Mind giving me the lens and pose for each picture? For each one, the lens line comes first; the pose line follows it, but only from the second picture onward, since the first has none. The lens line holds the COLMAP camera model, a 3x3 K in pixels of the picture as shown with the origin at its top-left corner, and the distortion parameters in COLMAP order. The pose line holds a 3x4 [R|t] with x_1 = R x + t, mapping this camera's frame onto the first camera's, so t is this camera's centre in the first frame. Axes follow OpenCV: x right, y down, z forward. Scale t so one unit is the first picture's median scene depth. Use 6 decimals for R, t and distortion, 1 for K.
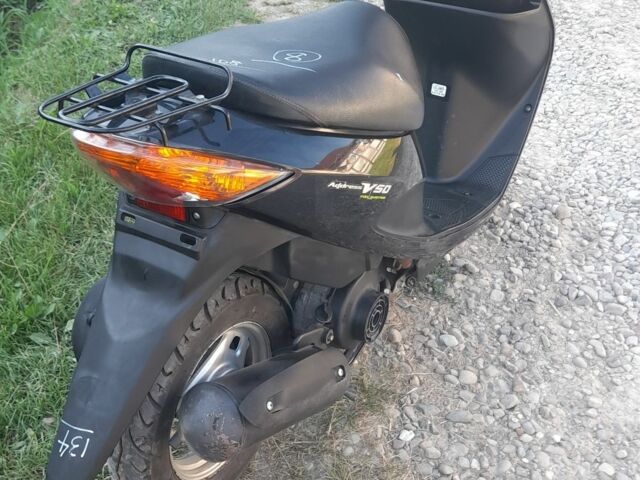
lens RADIAL K [[836.0, 0, 320.0], [0, 836.0, 240.0], [0, 0, 1]] dist [0.111169, -0.291424]
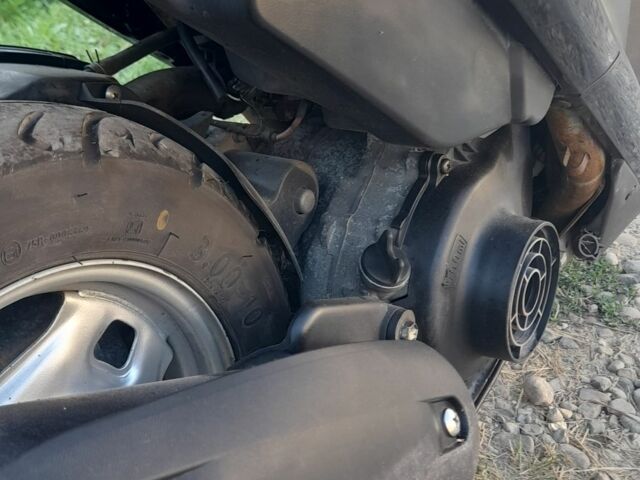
lens RADIAL K [[836.0, 0, 320.0], [0, 836.0, 240.0], [0, 0, 1]] dist [0.111169, -0.291424]
pose [[0.997716, -0.026463, -0.062145, -0.000727], [0.016273, 0.987132, -0.159078, 0.115403], [0.065555, 0.157703, 0.985308, 0.571590]]
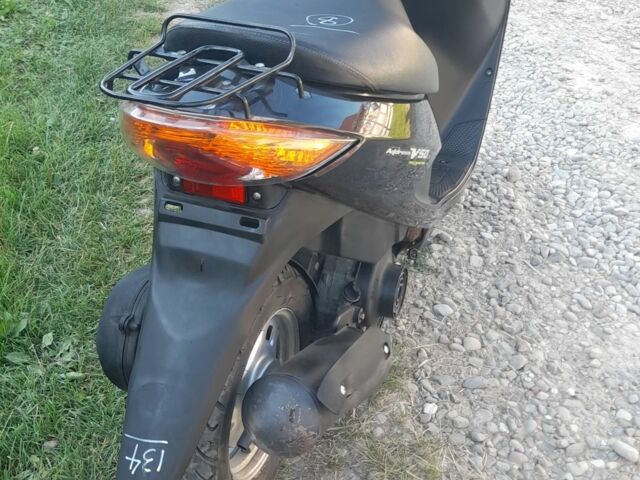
lens RADIAL K [[836.0, 0, 320.0], [0, 836.0, 240.0], [0, 0, 1]] dist [0.111169, -0.291424]
pose [[0.981781, -0.099521, 0.161870, -0.157913], [0.098213, 0.995035, 0.016079, 0.007884], [-0.162666, 0.000112, 0.986681, 0.050567]]
